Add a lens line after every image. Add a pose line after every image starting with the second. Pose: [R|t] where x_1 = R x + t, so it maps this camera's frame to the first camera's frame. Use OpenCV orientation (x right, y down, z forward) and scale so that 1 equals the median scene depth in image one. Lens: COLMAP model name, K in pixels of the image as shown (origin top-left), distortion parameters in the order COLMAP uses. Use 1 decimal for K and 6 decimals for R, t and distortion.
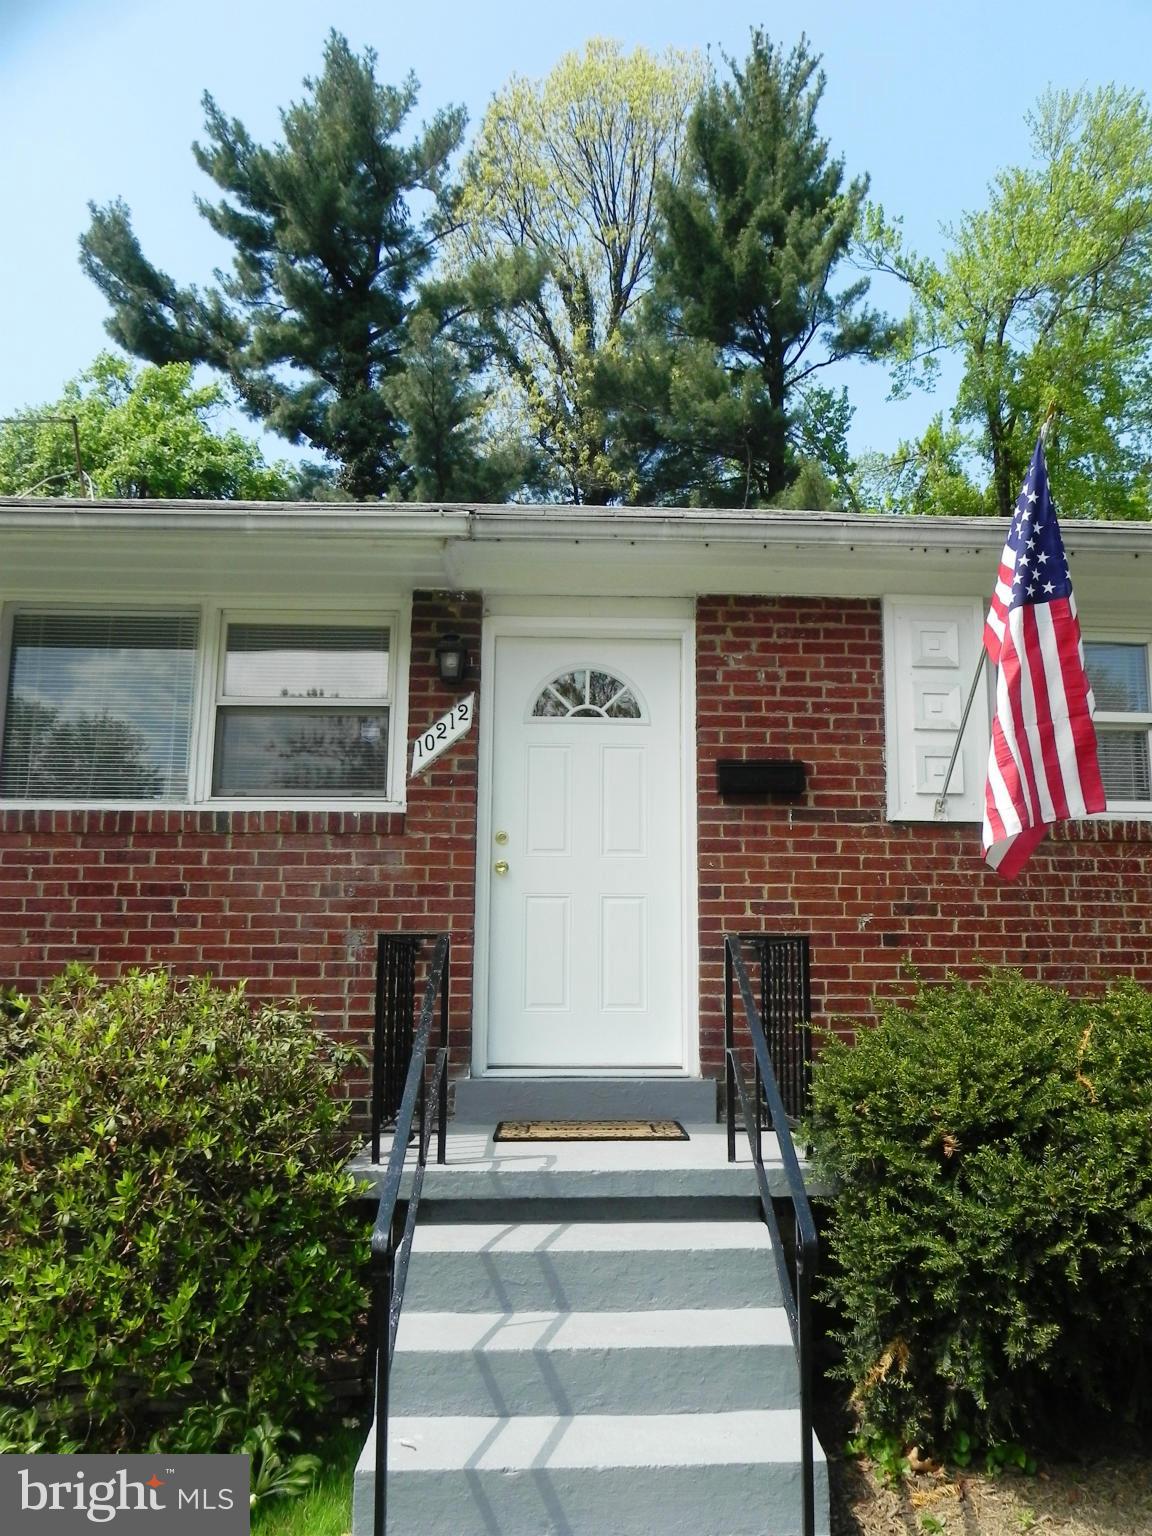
lens RADIAL K [[1157.3, 0, 645.4], [0, 1157.3, 761.9], [0, 0, 1]] dist [-0.007400, 0.000314]
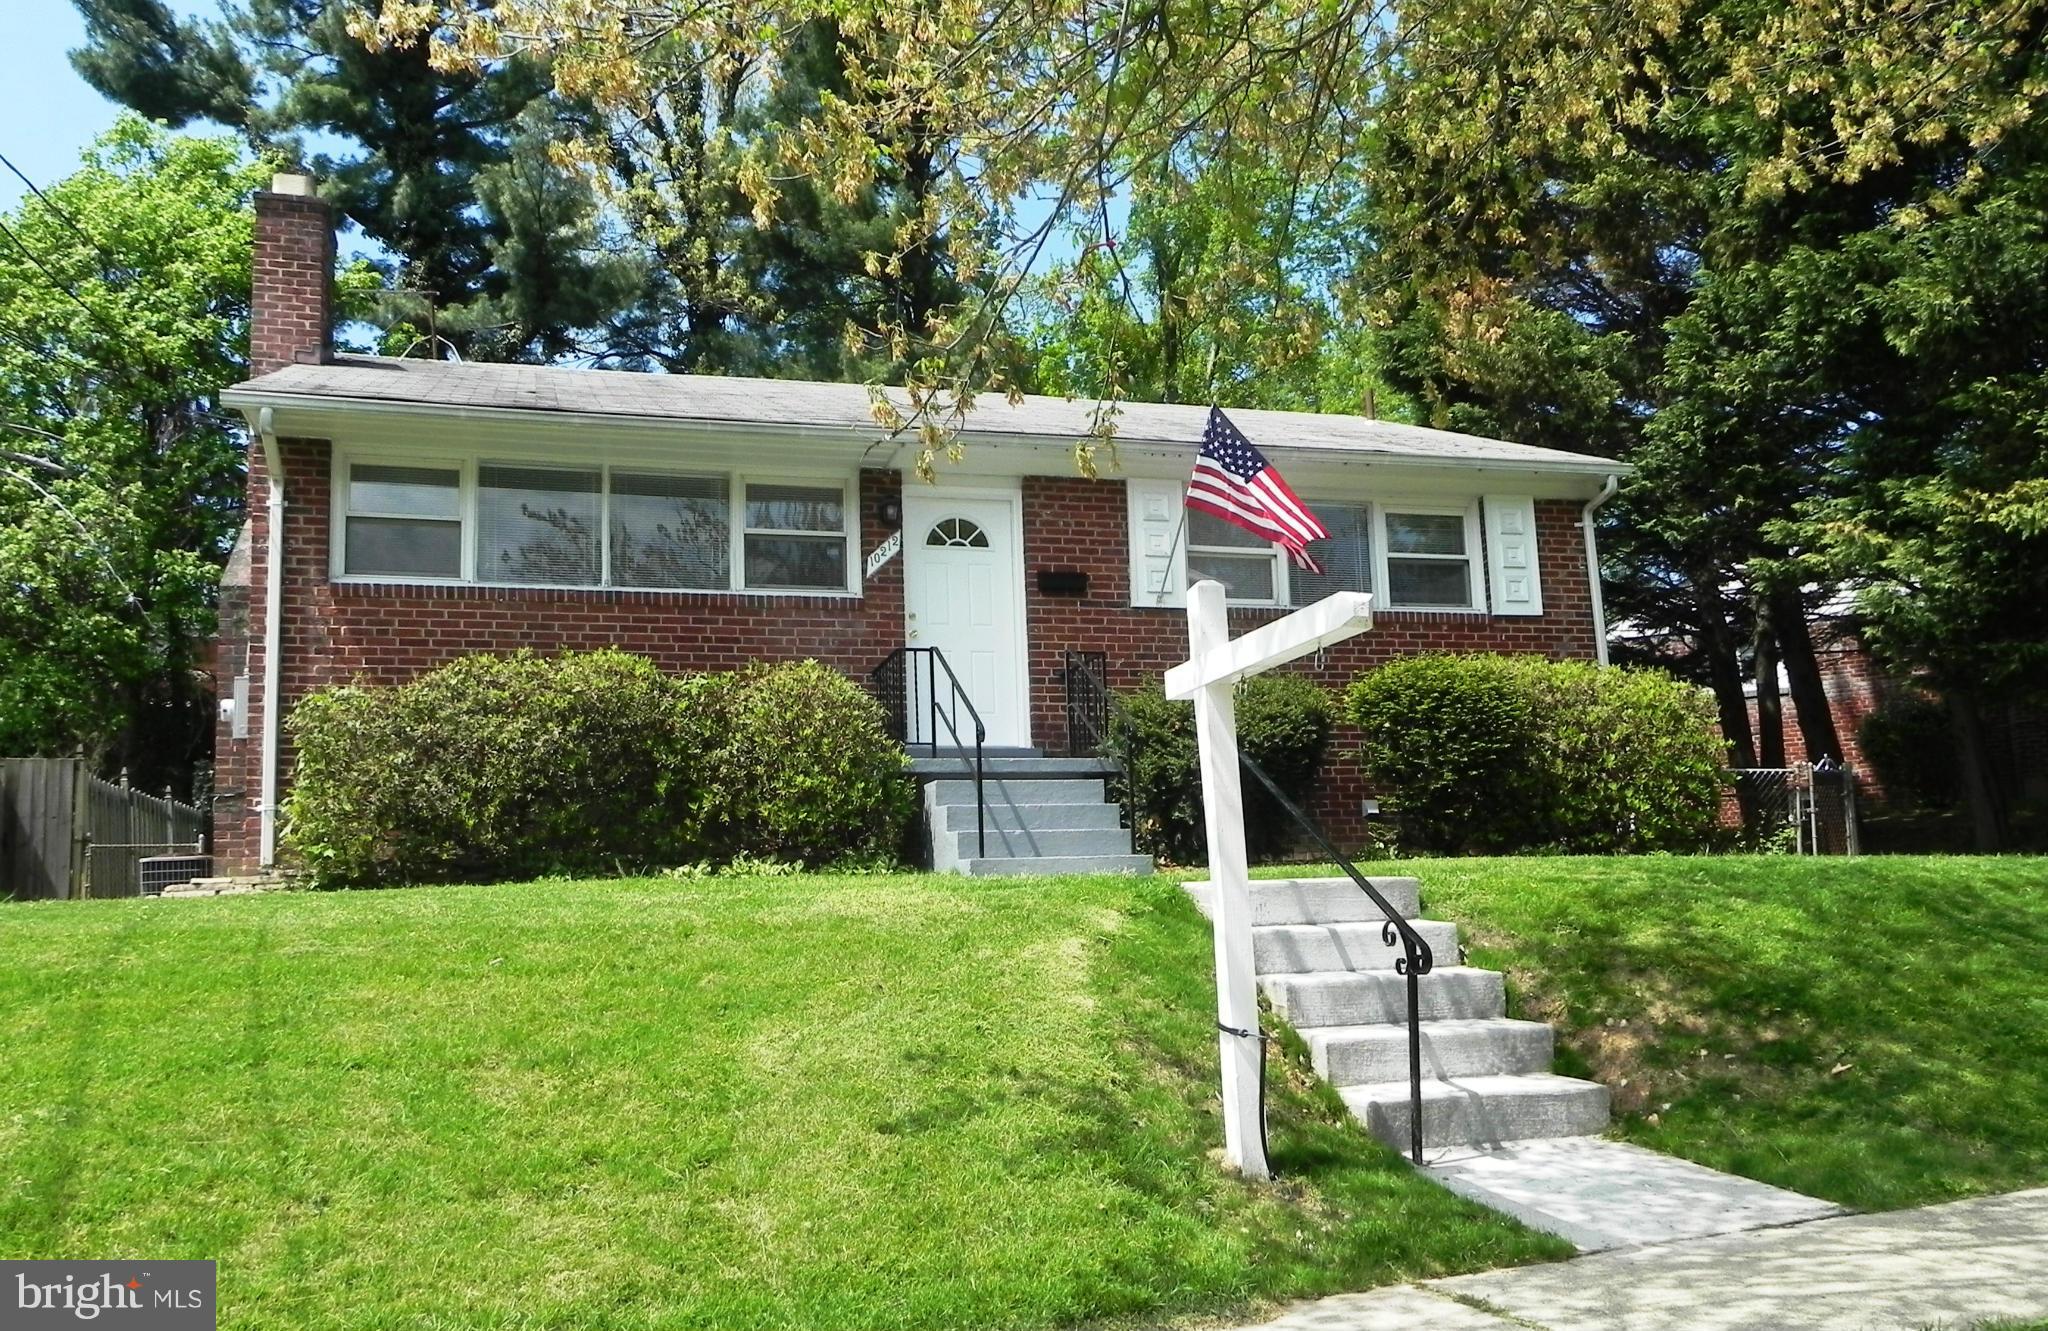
lens RADIAL K [[1507.9, 0, 1024.0], [0, 1507.9, 665.5], [0, 0, 1]] dist [0.010076, 0.003175]
pose [[0.977703, 0.002762, 0.209974, -0.120203], [-0.006169, 0.999860, 0.015570, 0.029089], [-0.209901, -0.016518, 0.977583, -0.337478]]
